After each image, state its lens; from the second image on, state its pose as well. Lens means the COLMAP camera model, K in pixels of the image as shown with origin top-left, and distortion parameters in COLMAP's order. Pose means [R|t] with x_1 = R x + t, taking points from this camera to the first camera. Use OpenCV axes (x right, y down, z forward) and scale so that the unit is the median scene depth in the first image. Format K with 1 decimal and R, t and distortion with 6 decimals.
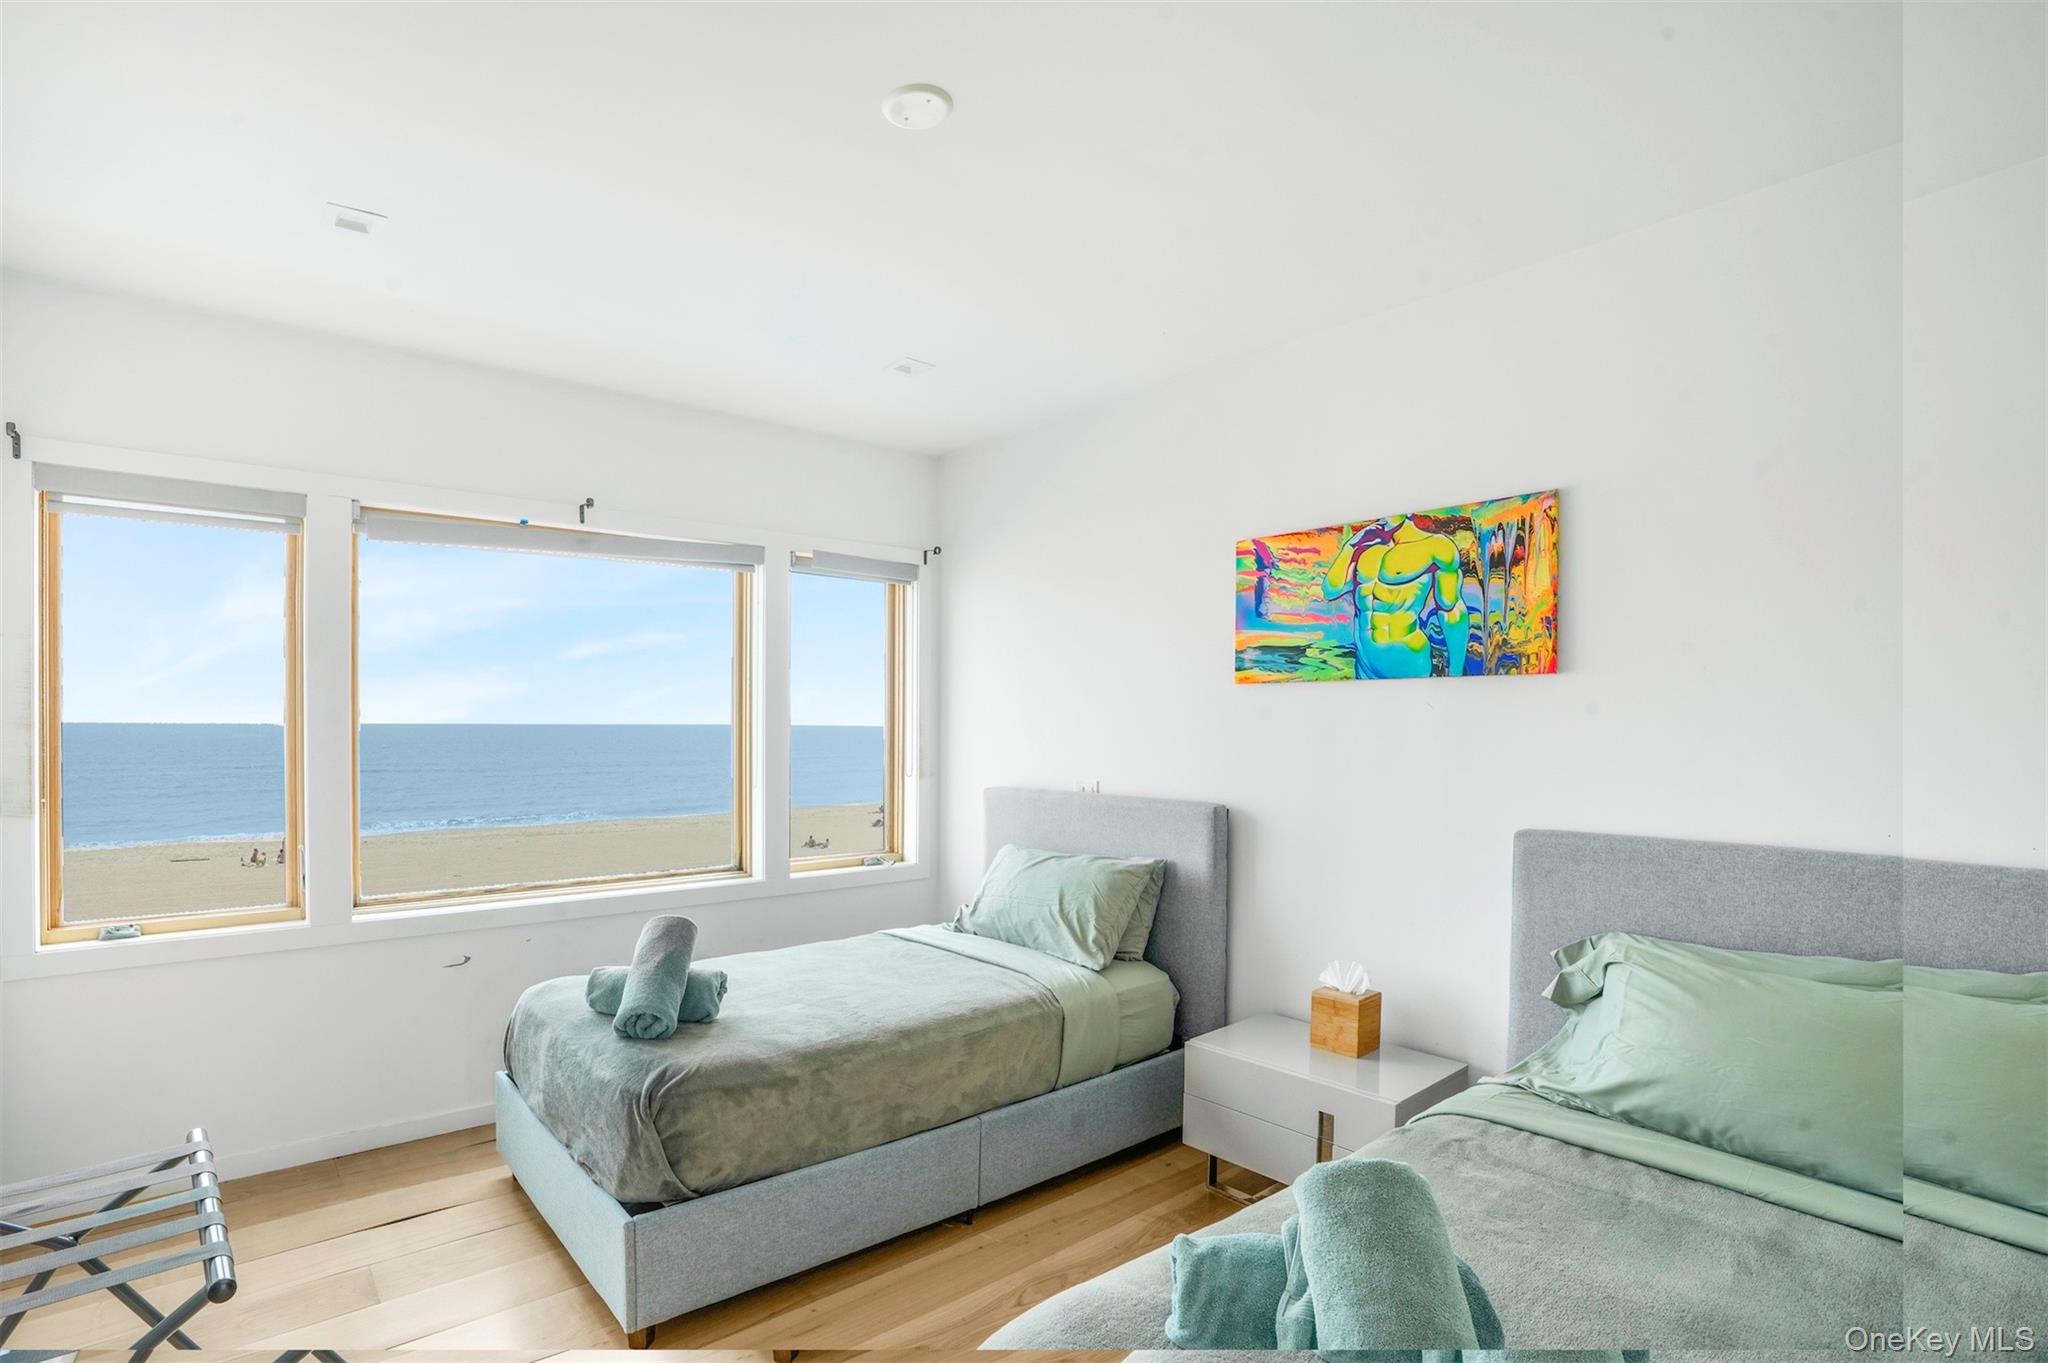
lens RADIAL K [[1055.9, 0, 969.4], [0, 1055.9, 734.9], [0, 0, 1]] dist [-0.060476, 0.038198]
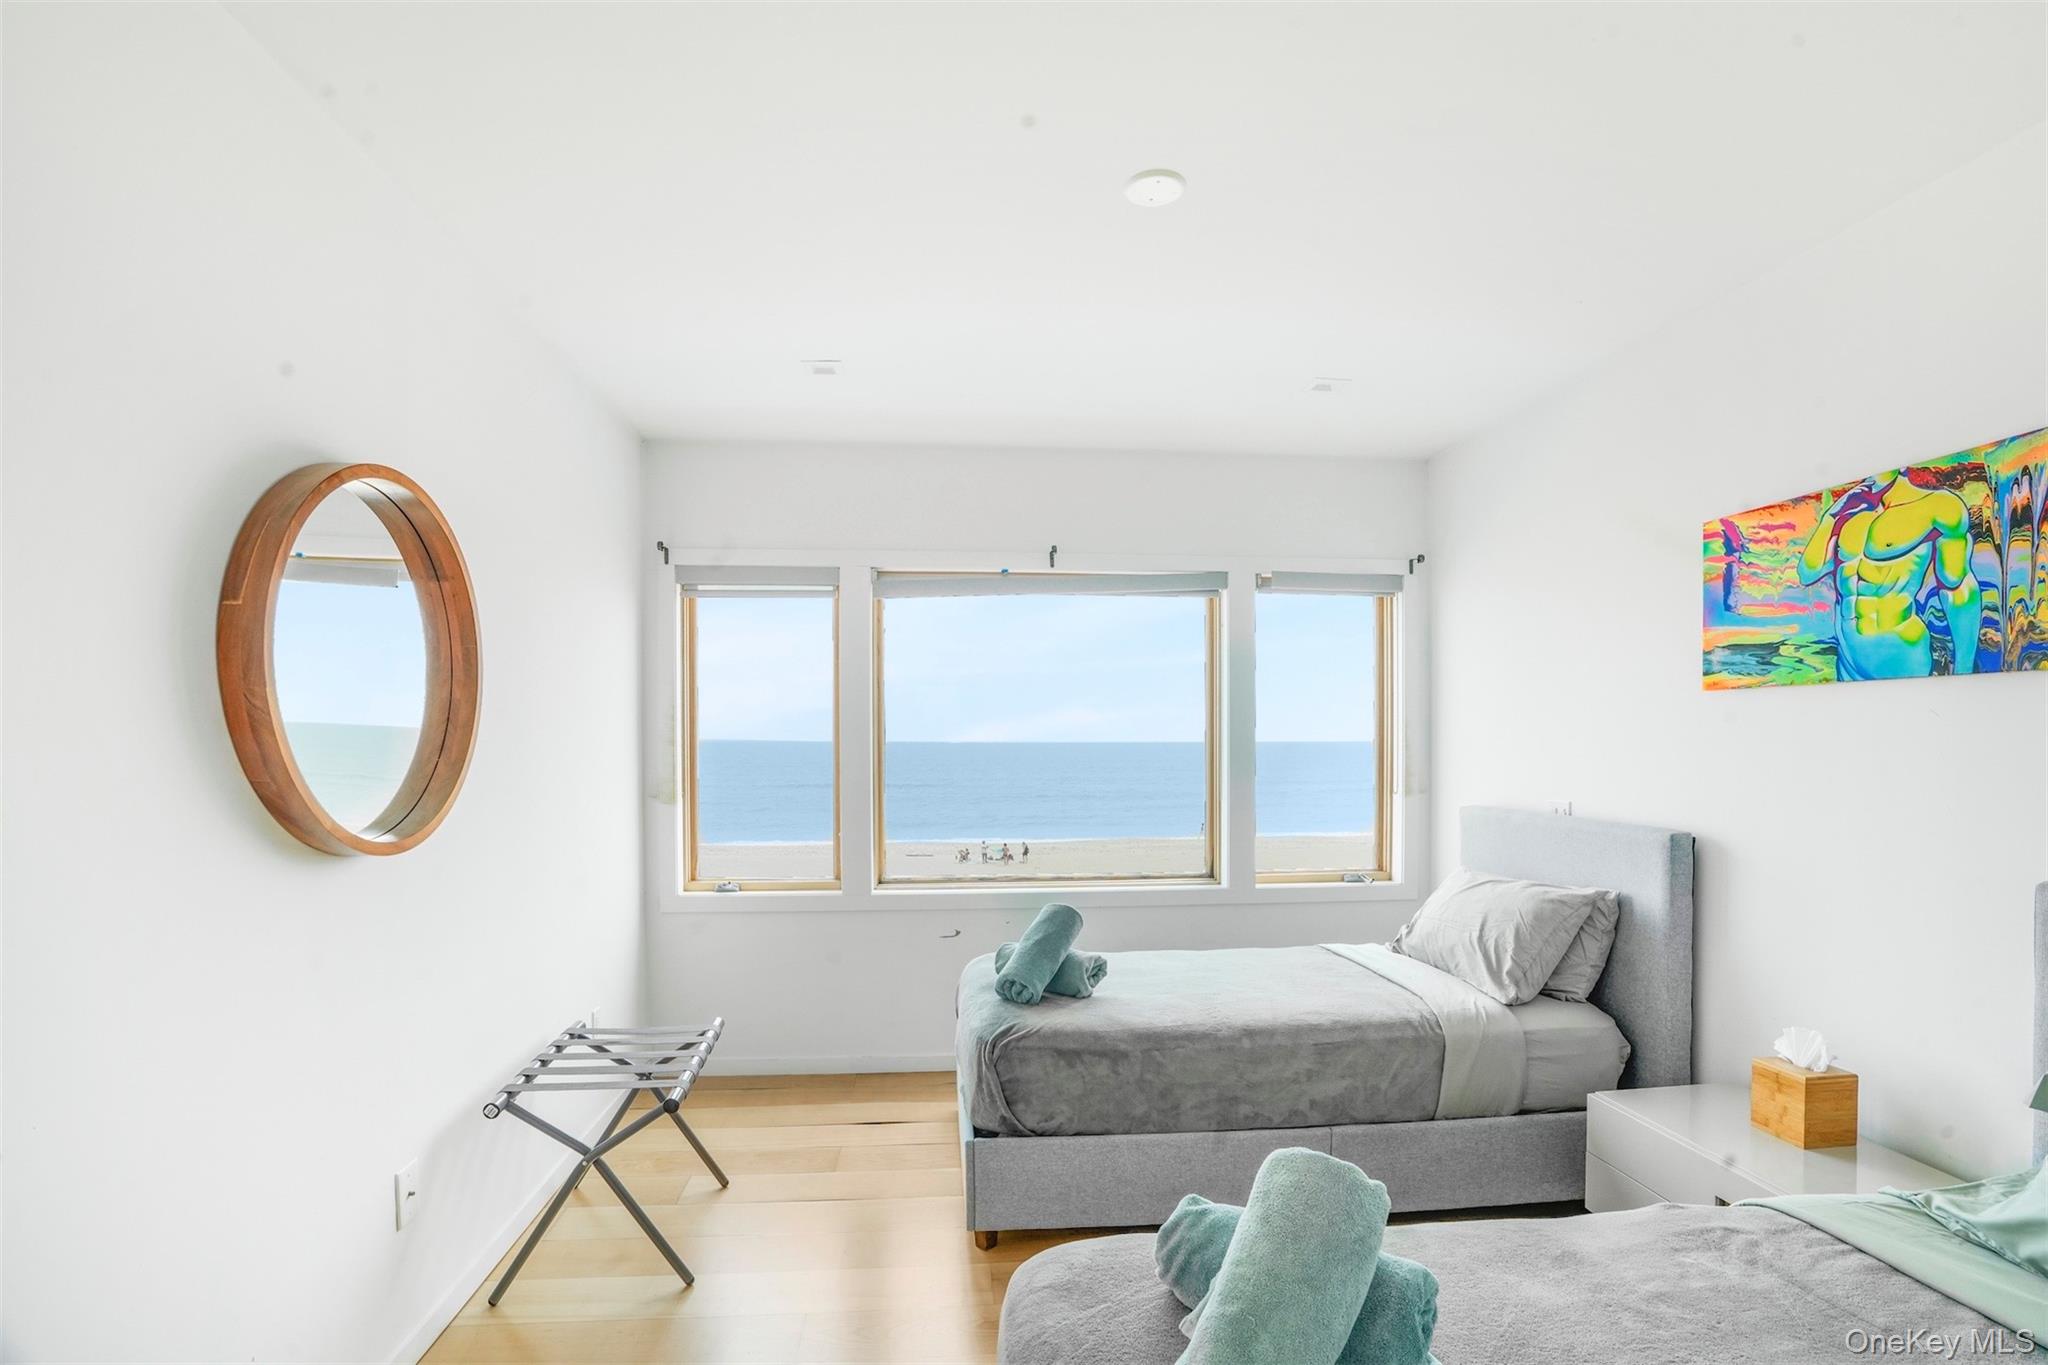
lens RADIAL K [[1055.9, 0, 969.4], [0, 1055.9, 735.9], [0, 0, 1]] dist [-0.060476, 0.038198]
pose [[0.830008, -0.004413, -0.557734, 0.259566], [-0.003588, 0.999906, -0.013253, 0.001664], [0.557740, 0.013001, 0.829914, -0.028818]]
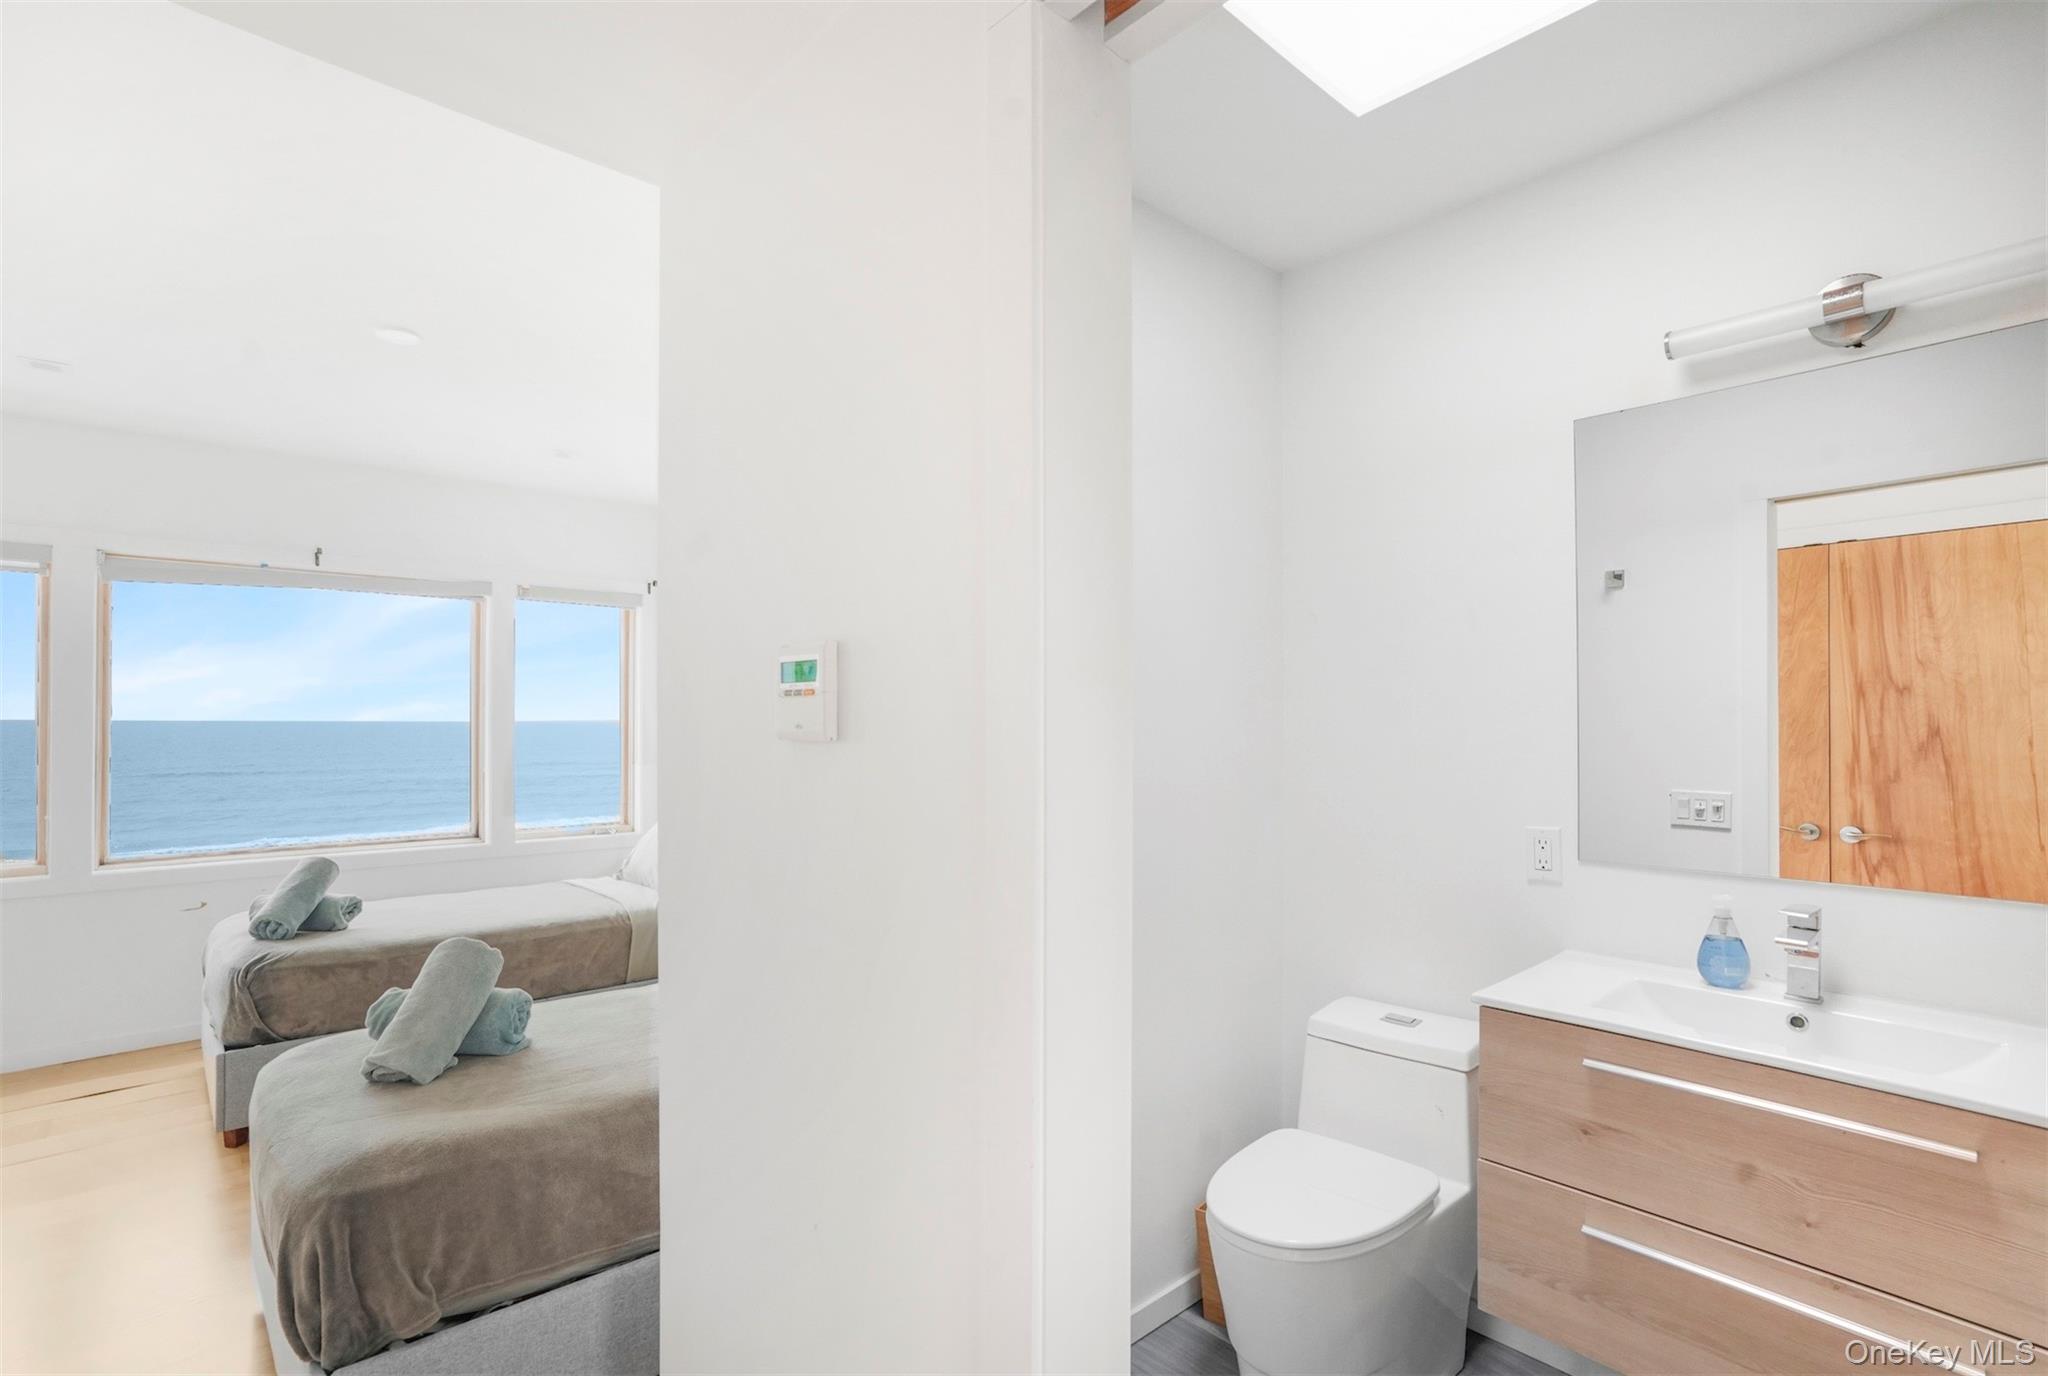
lens RADIAL K [[1014.8, 0, 982.2], [0, 1014.8, 715.1], [0, 0, 1]] dist [-0.005187, 0.022036]
pose [[0.998349, 0.000702, 0.057435, 0.476227], [0.000301, 0.999848, -0.017454, 0.006300], [-0.057439, 0.017442, 0.998197, -0.374160]]
